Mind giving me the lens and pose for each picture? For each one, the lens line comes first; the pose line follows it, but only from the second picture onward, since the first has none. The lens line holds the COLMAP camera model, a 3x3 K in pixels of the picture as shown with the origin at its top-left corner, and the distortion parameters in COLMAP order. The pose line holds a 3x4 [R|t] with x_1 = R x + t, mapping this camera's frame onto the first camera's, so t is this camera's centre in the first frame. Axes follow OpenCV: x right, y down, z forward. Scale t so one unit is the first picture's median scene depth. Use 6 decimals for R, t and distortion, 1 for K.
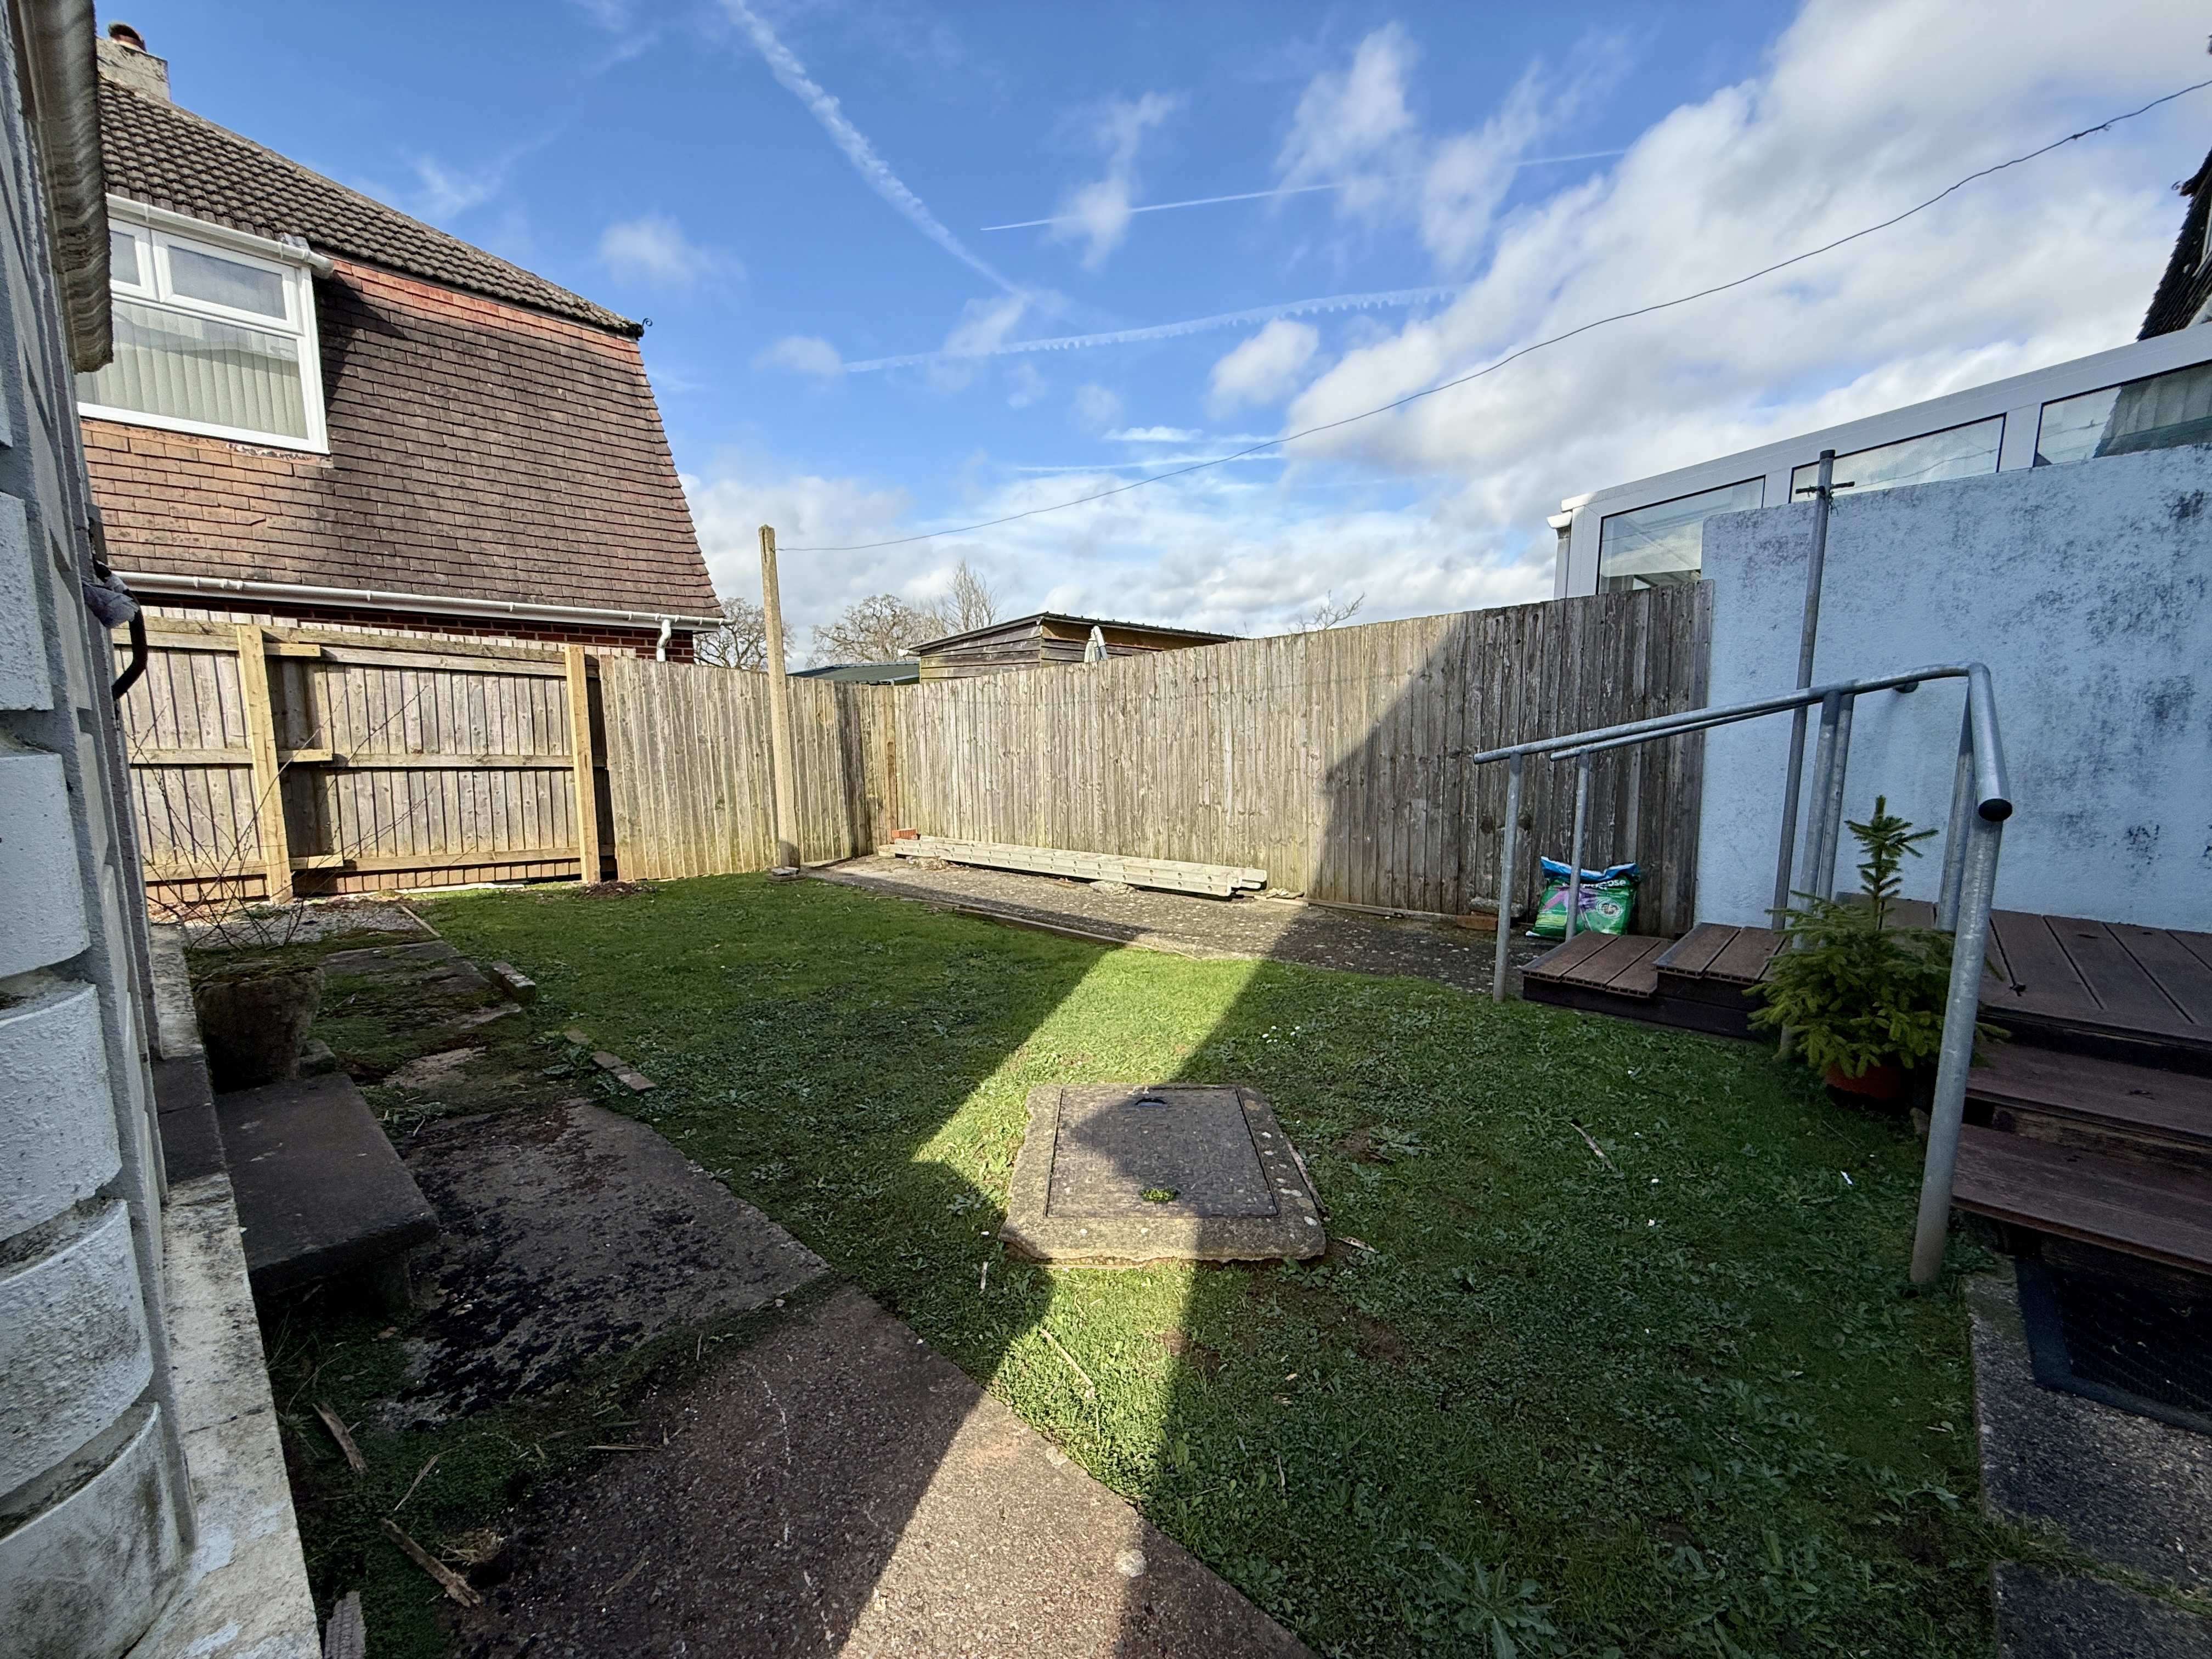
lens RADIAL K [[879.0, 0, 1105.9], [0, 879.0, 835.0], [0, 0, 1]] dist [-0.000992, 0.000040]
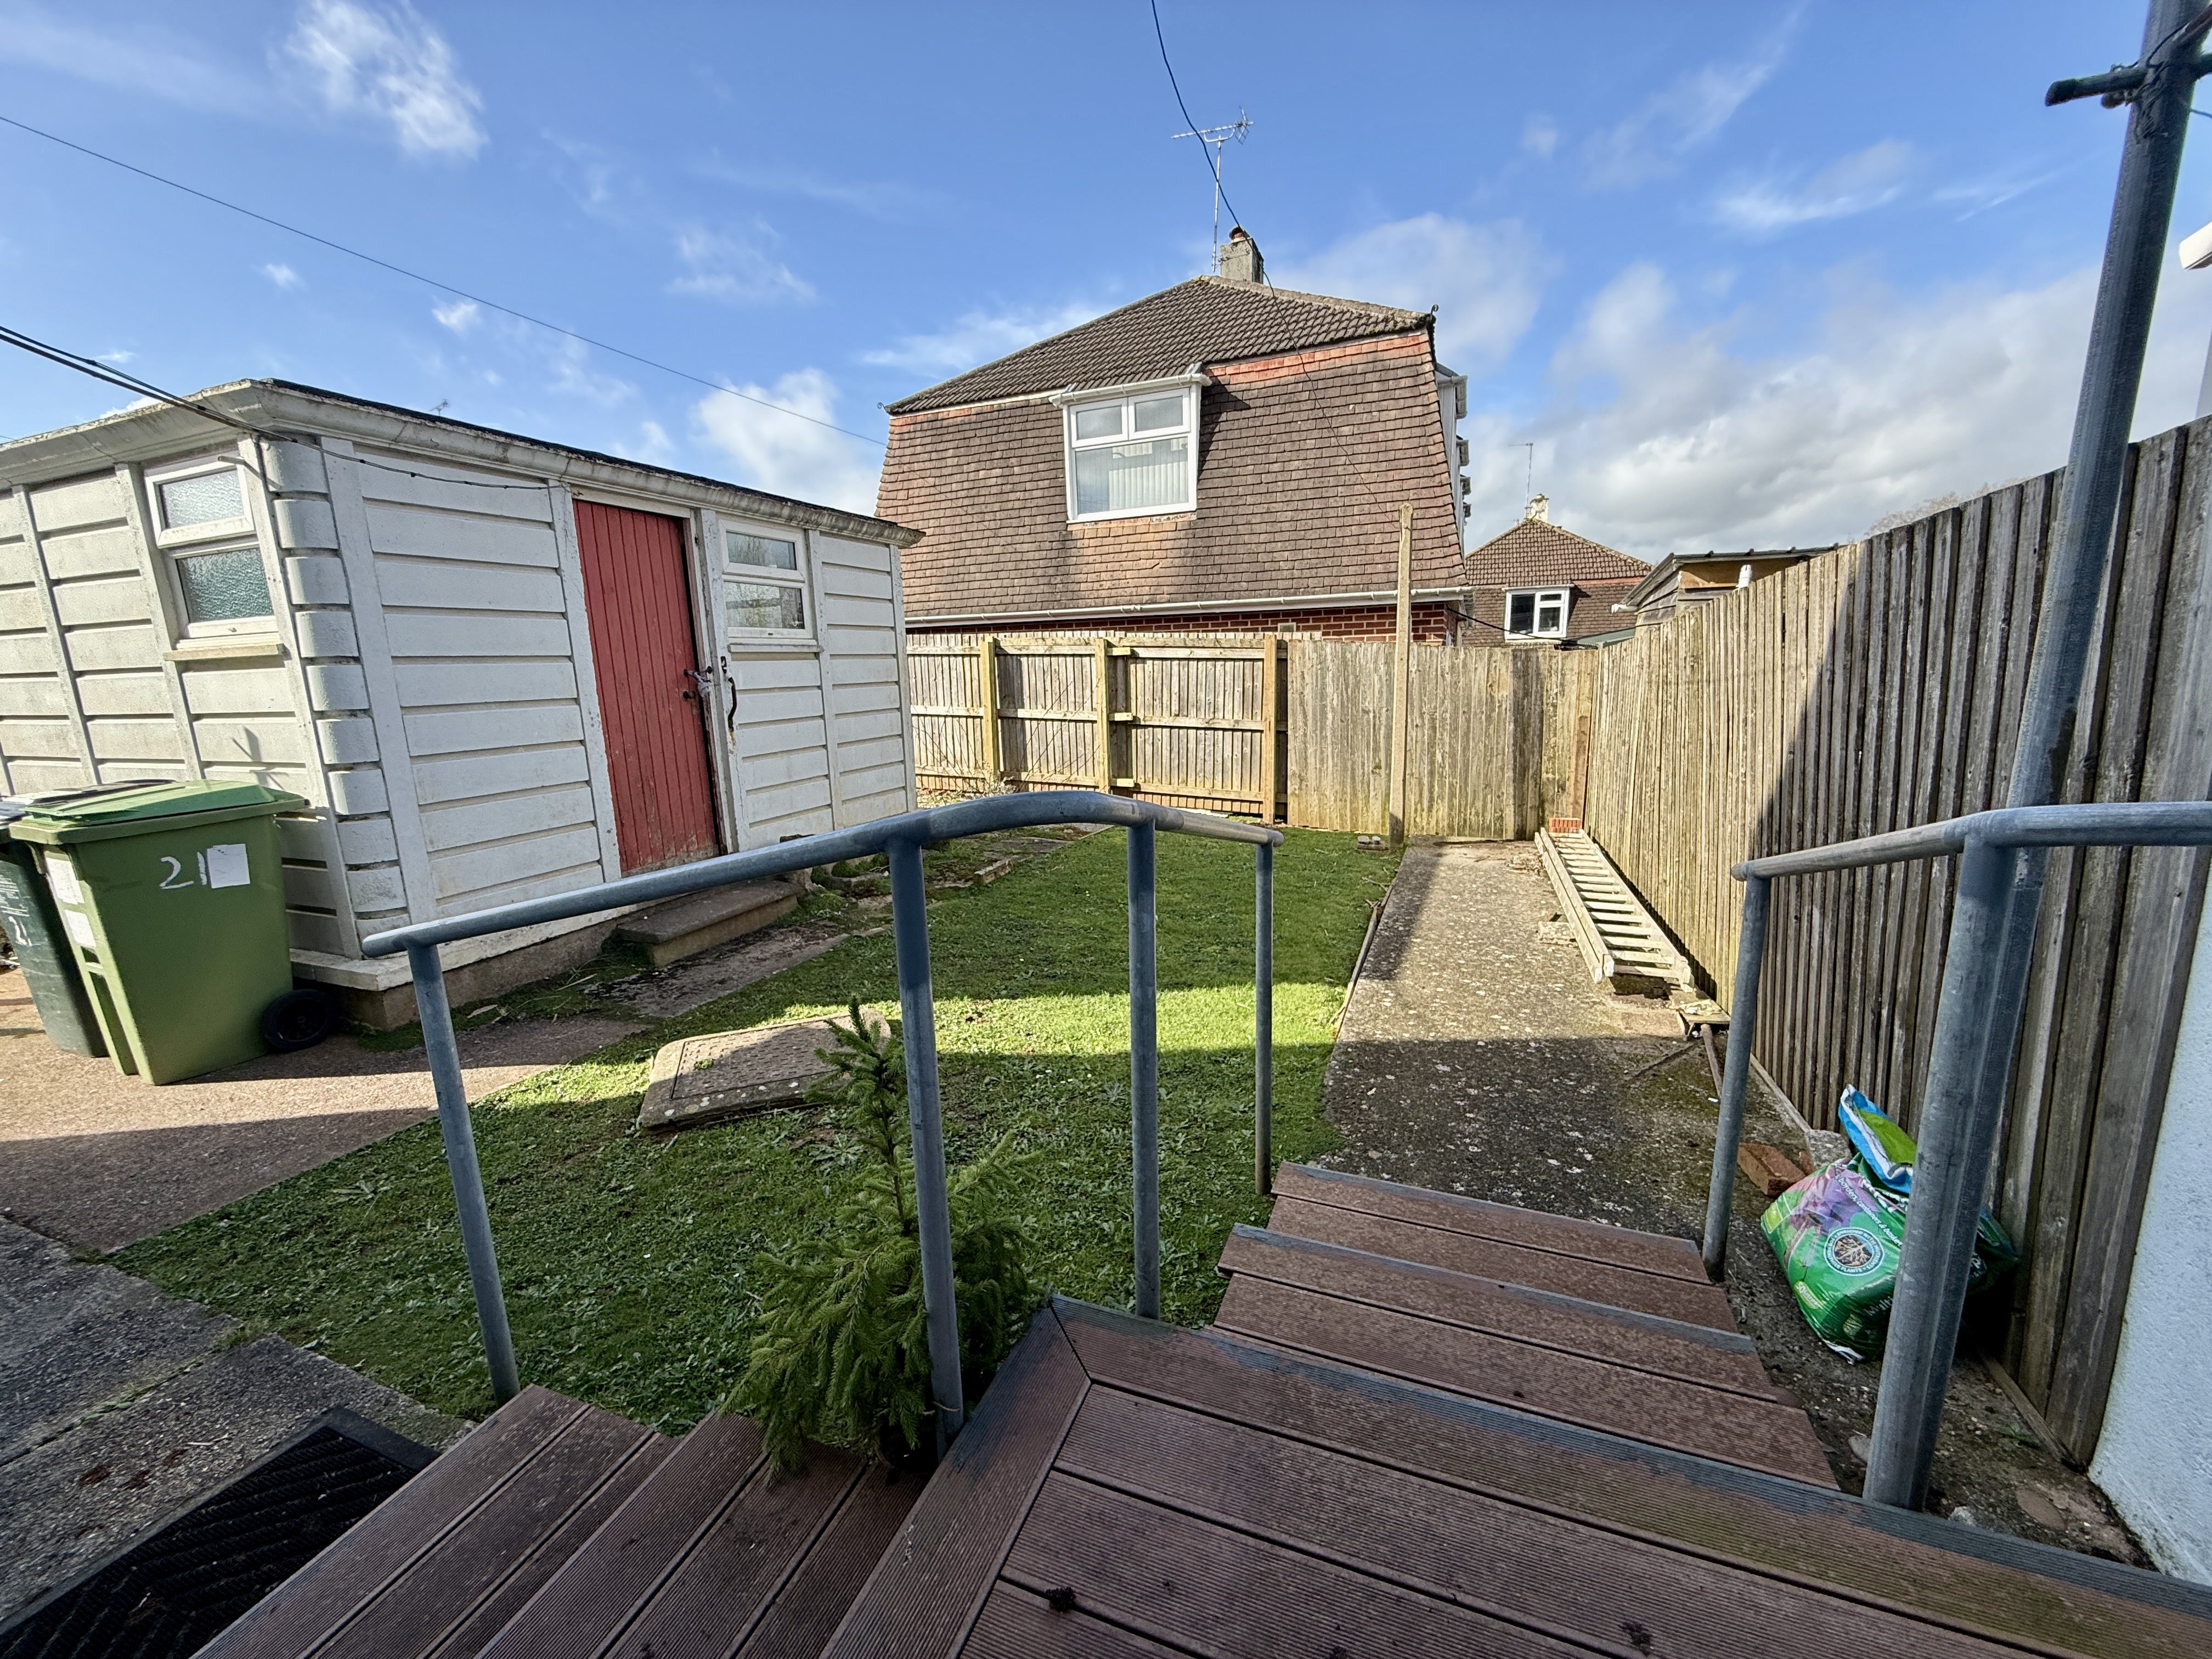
lens RADIAL K [[879.0, 0, 1099.9], [0, 879.0, 836.2], [0, 0, 1]] dist [-0.000992, 0.000040]
pose [[0.353464, 0.170783, -0.919726, 0.498460], [-0.096947, 0.984587, 0.145568, -0.086580], [0.930411, 0.037711, 0.364573, 0.312924]]
